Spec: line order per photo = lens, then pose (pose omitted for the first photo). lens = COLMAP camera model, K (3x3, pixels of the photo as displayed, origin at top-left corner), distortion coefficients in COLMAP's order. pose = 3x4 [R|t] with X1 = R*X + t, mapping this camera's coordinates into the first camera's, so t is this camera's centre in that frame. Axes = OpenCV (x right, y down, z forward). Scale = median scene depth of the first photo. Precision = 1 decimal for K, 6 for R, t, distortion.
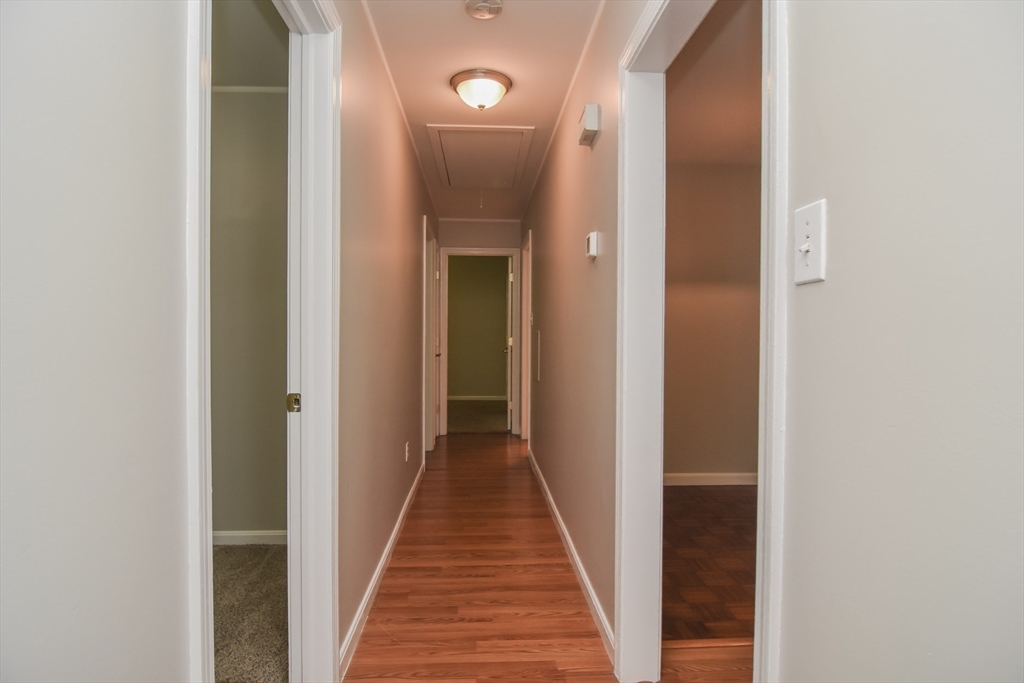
lens RADIAL K [[545.3, 0, 514.1], [0, 545.3, 339.5], [0, 0, 1]] dist [-0.010041, -0.009957]
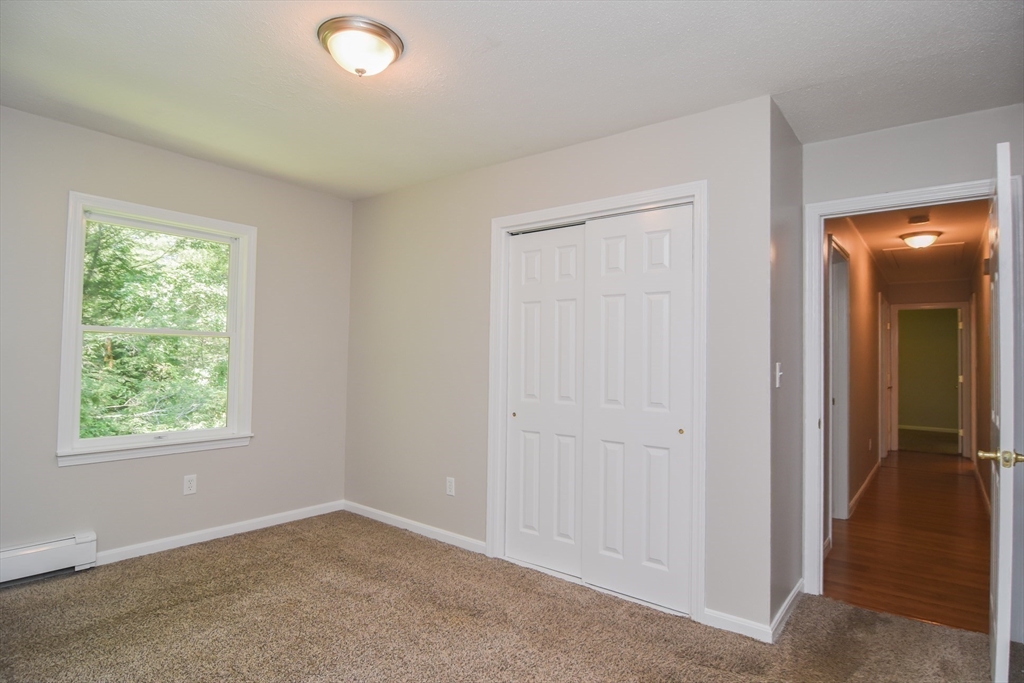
lens RADIAL K [[545.3, 0, 508.2], [0, 545.3, 344.0], [0, 0, 1]] dist [-0.010041, -0.009957]
pose [[0.735939, -0.011011, -0.676959, 0.063836], [-0.024230, 0.998799, -0.042587, 0.002264], [0.676614, 0.047744, 0.734788, -0.552875]]
